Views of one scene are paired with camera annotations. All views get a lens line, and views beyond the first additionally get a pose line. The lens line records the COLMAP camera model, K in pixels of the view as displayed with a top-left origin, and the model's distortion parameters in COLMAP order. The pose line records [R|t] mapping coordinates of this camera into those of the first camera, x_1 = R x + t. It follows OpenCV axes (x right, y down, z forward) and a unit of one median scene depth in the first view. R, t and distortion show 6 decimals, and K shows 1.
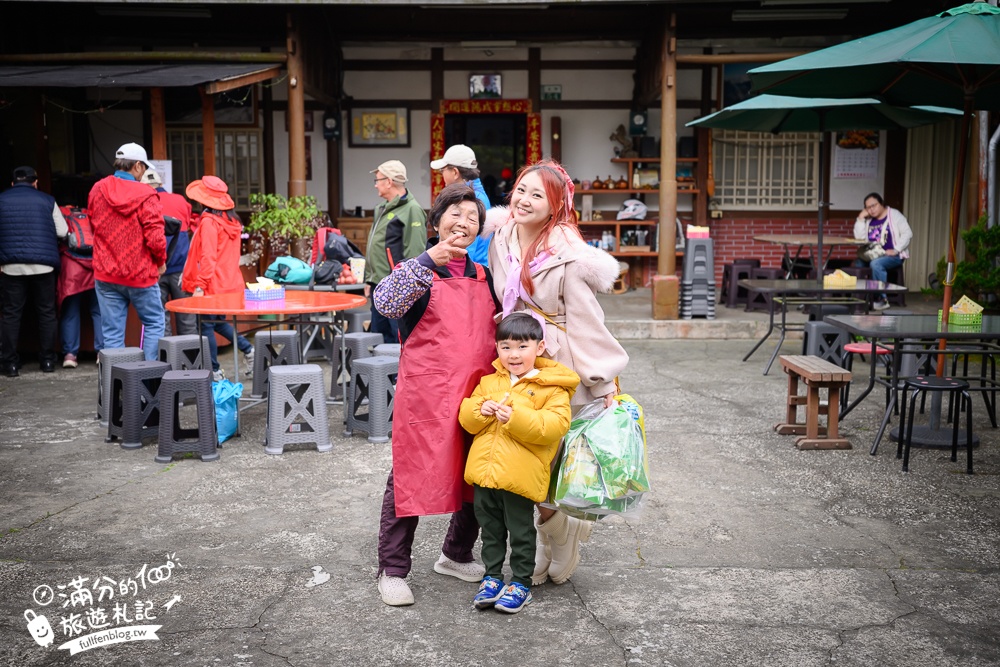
lens RADIAL K [[1139.1, 0, 499.9], [0, 1139.1, 331.1], [0, 0, 1]] dist [0.015516, 0.000000]
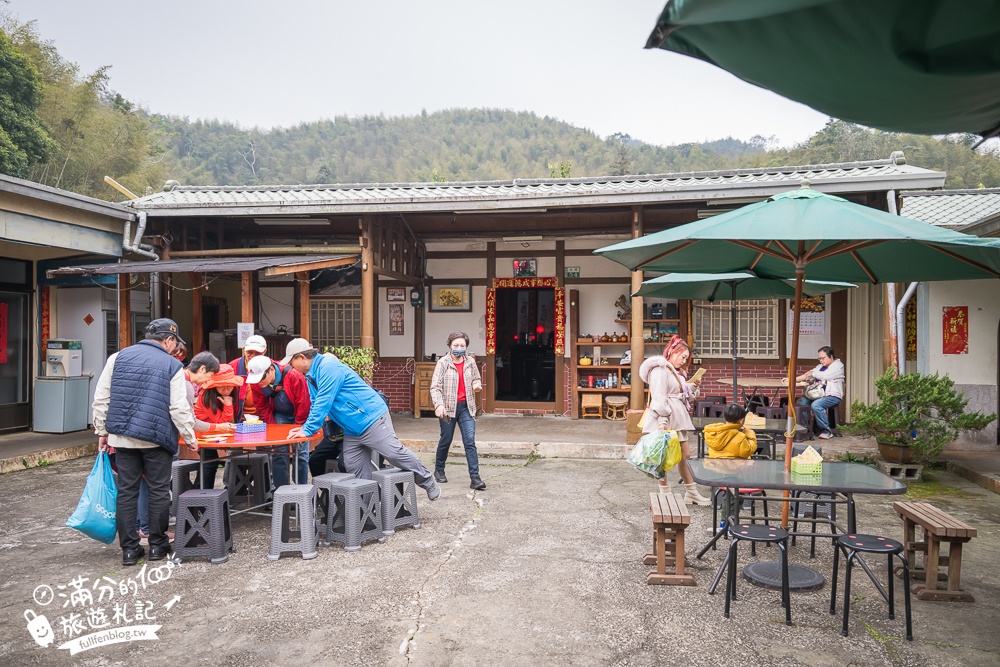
lens RADIAL K [[753.5, 0, 499.7], [0, 753.5, 338.0], [0, 0, 1]] dist [0.010136, 0.000953]
pose [[0.985872, 0.002592, -0.167480, 0.111805], [-0.022974, 0.992523, -0.119877, -0.019340], [0.165917, 0.122031, 0.978560, 0.104901]]
